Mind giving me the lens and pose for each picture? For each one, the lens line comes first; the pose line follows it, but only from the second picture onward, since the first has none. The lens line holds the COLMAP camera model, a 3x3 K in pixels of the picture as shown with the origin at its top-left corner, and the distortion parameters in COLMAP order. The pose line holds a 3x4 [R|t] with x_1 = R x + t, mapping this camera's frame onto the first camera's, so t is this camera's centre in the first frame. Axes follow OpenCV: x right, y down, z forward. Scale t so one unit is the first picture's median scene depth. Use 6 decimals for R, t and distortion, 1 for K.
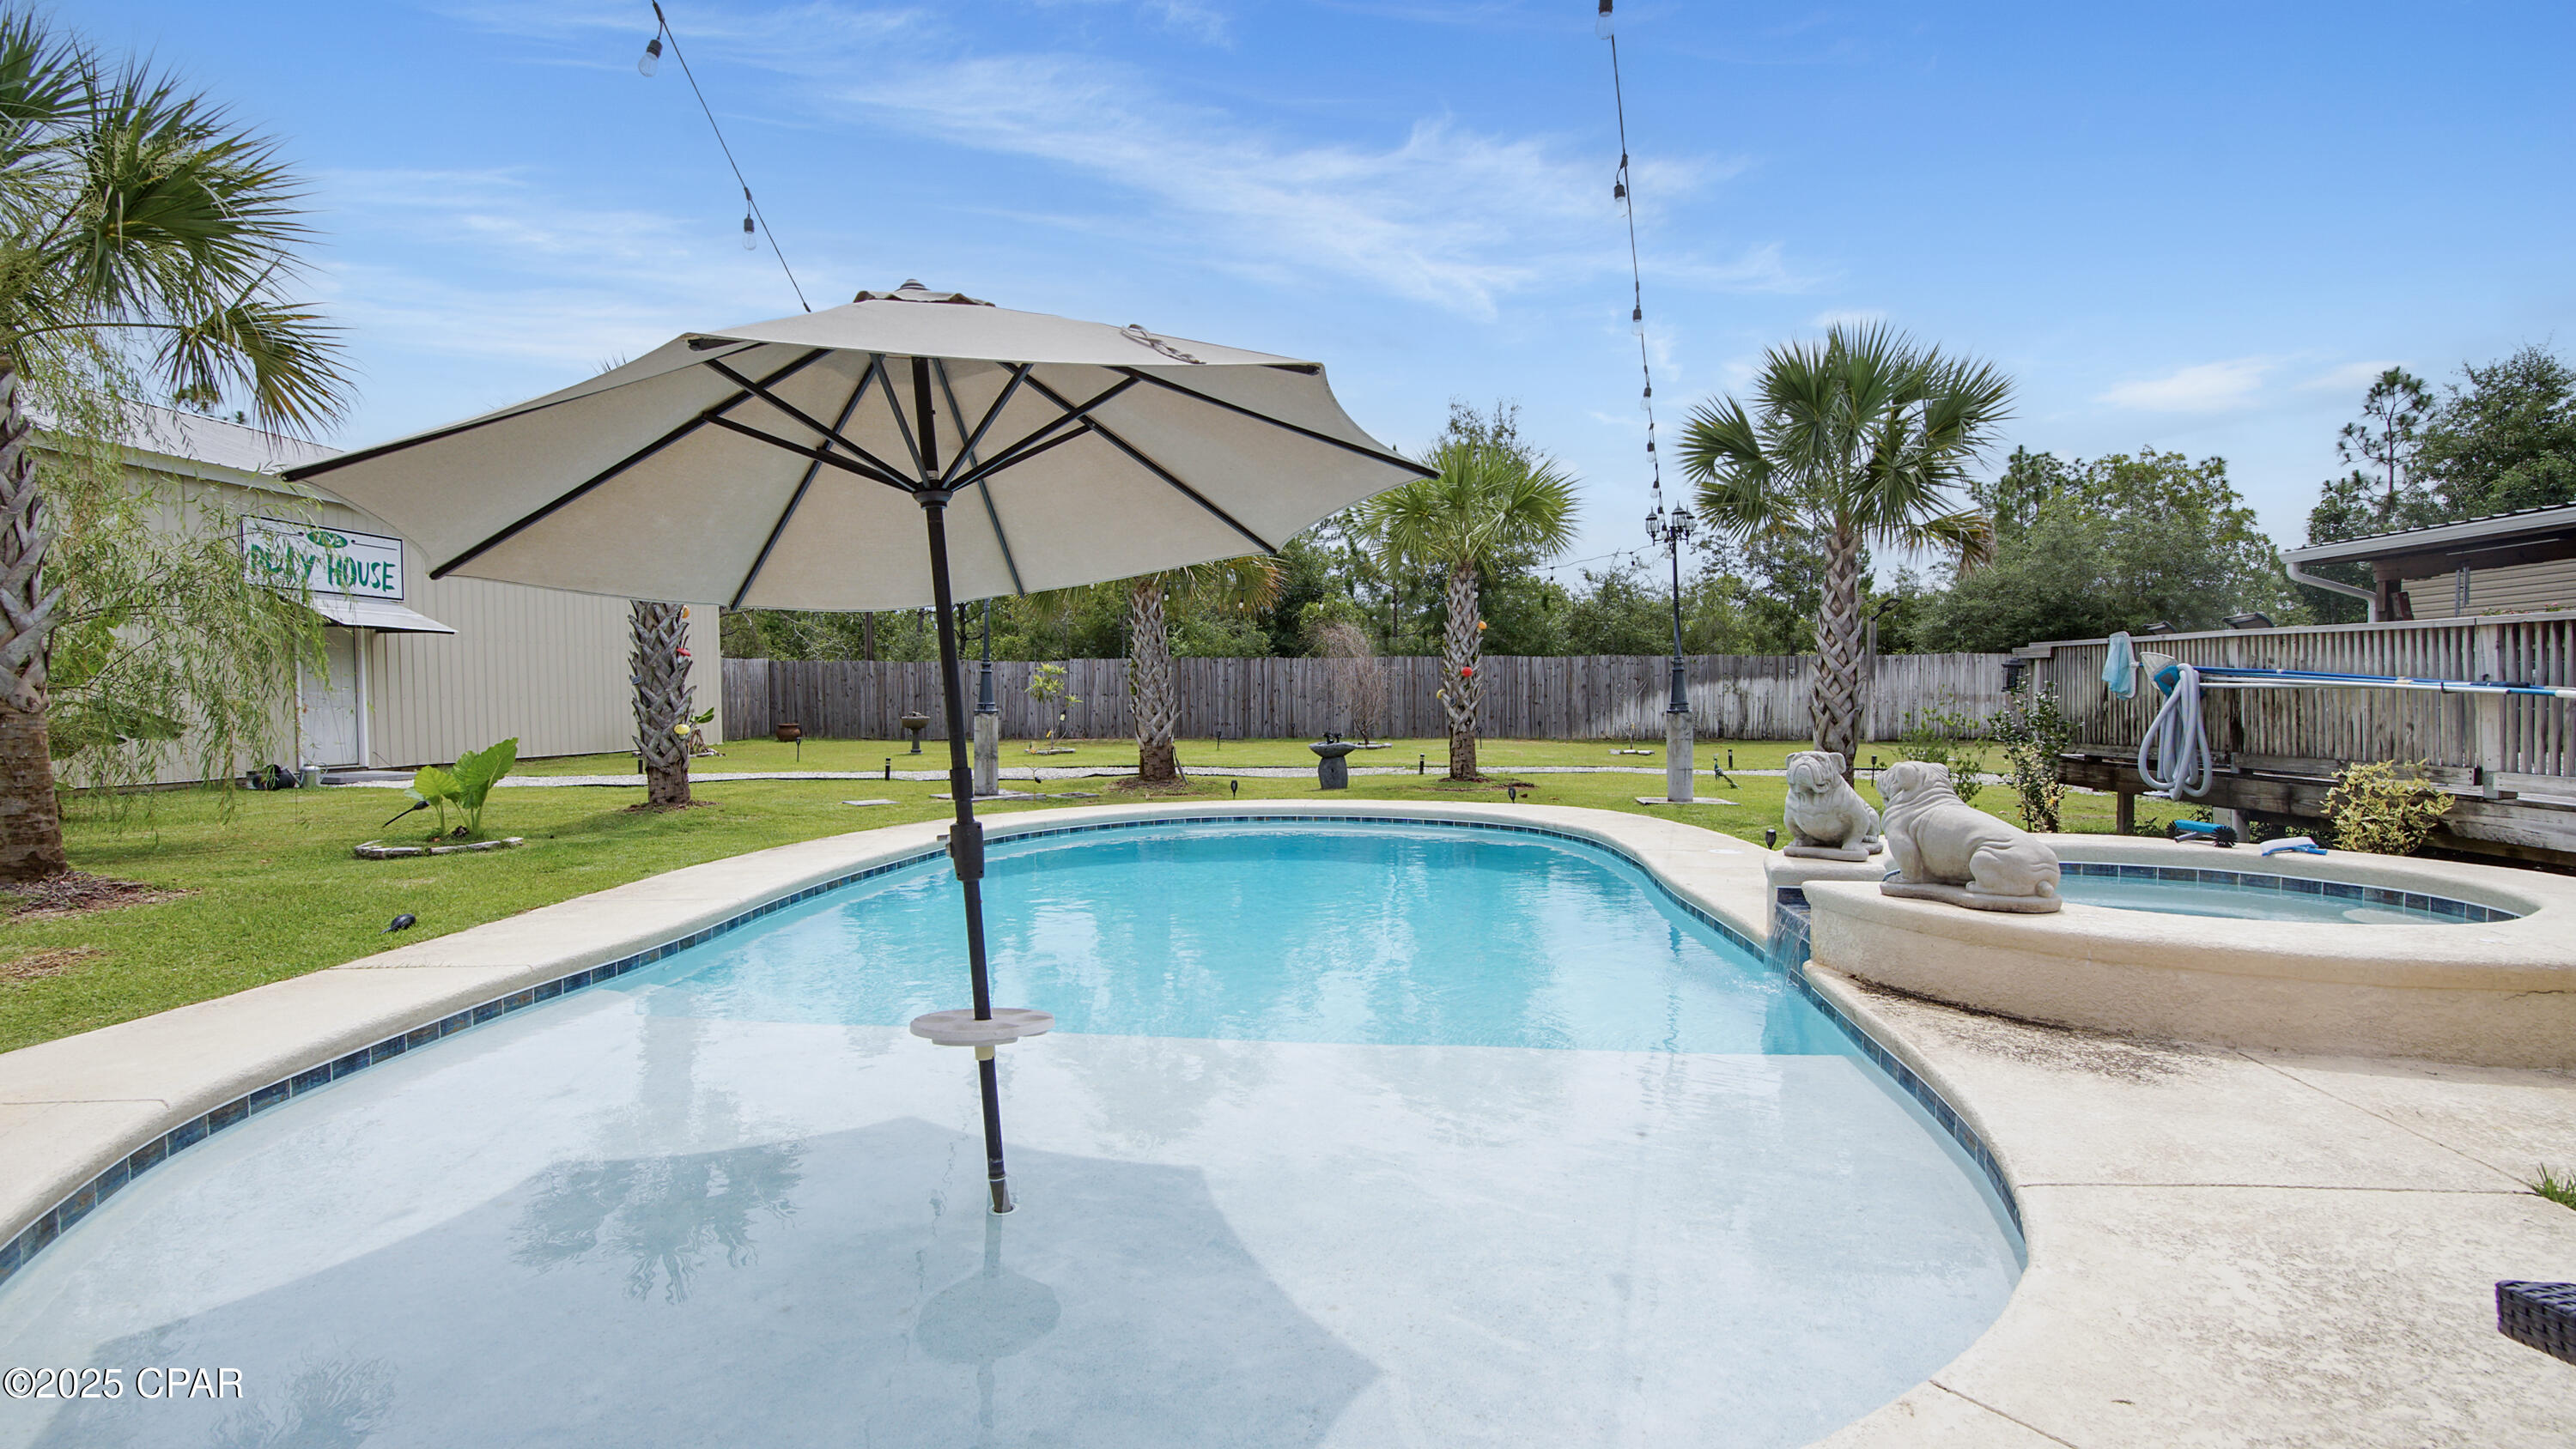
lens RADIAL K [[1130.9, 0, 1278.3], [0, 1130.9, 721.1], [0, 0, 1]] dist [-0.031085, 0.001536]
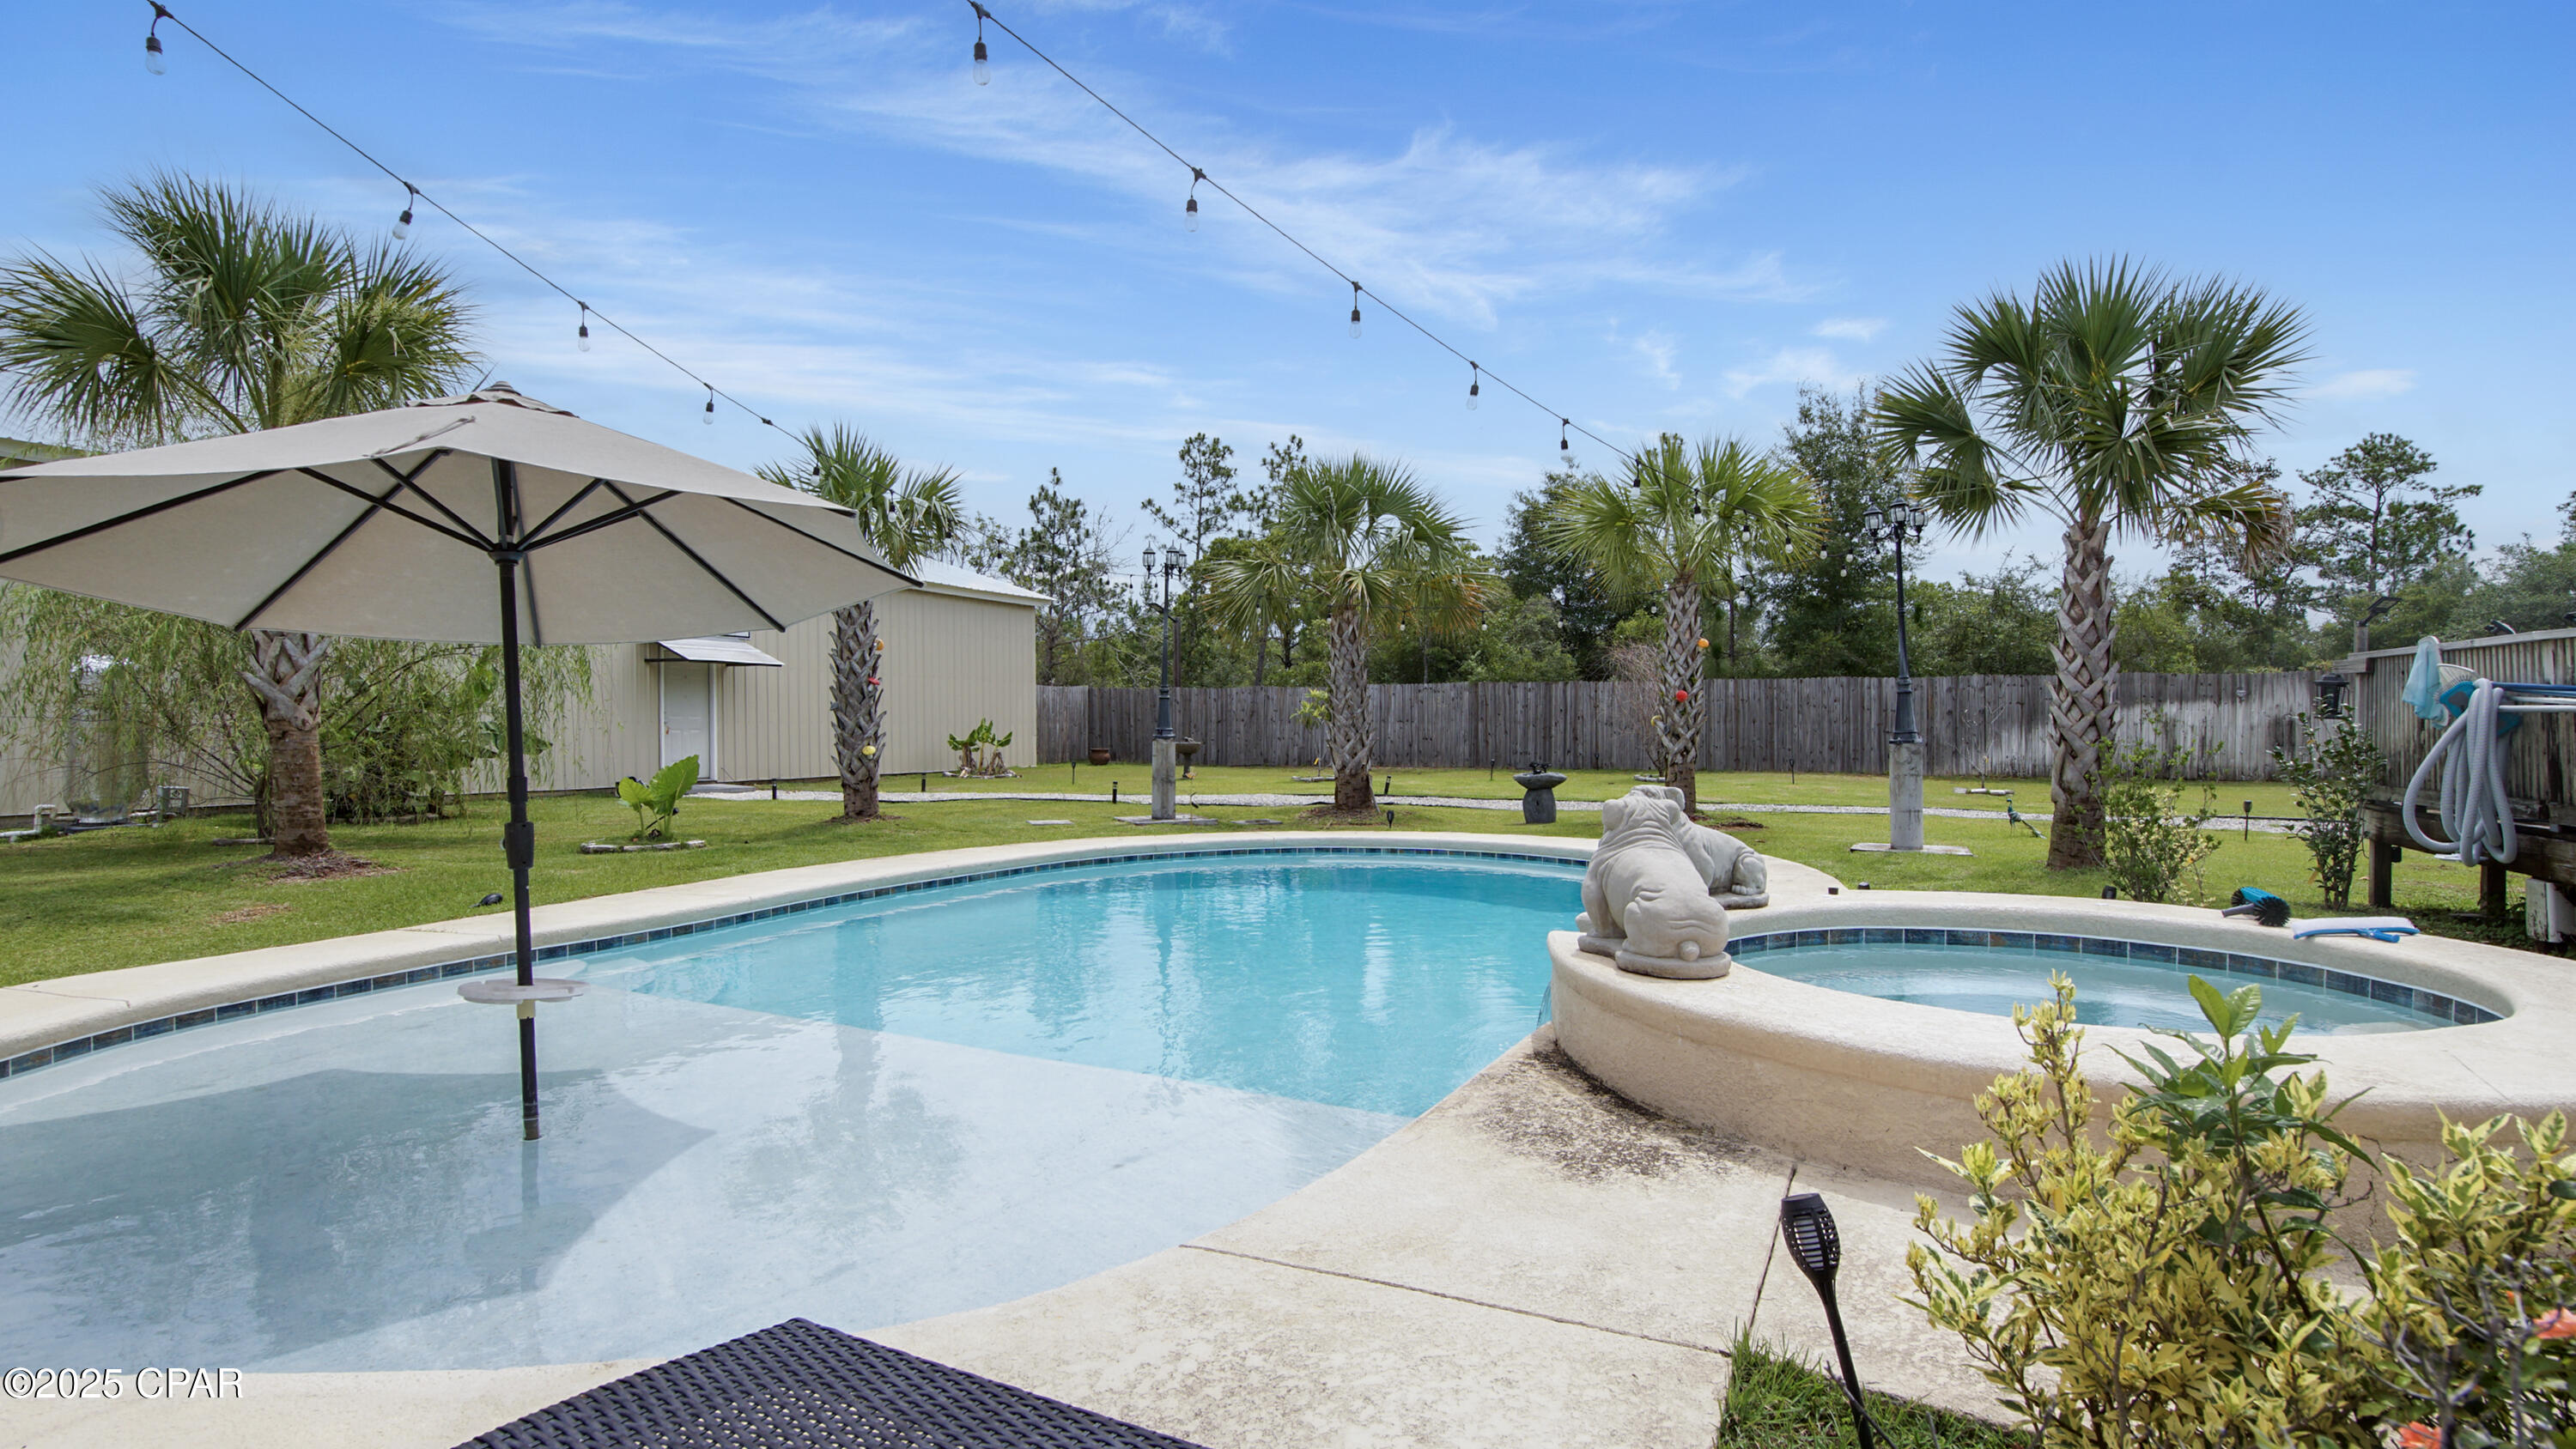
lens RADIAL K [[1199.4, 0, 1296.2], [0, 1199.4, 716.8], [0, 0, 1]] dist [-0.029883, 0.001544]
pose [[0.943573, 0.000750, -0.331164, 0.251445], [-0.009906, 0.999614, -0.025962, 0.000458], [0.331017, 0.027777, 0.943216, 0.018005]]
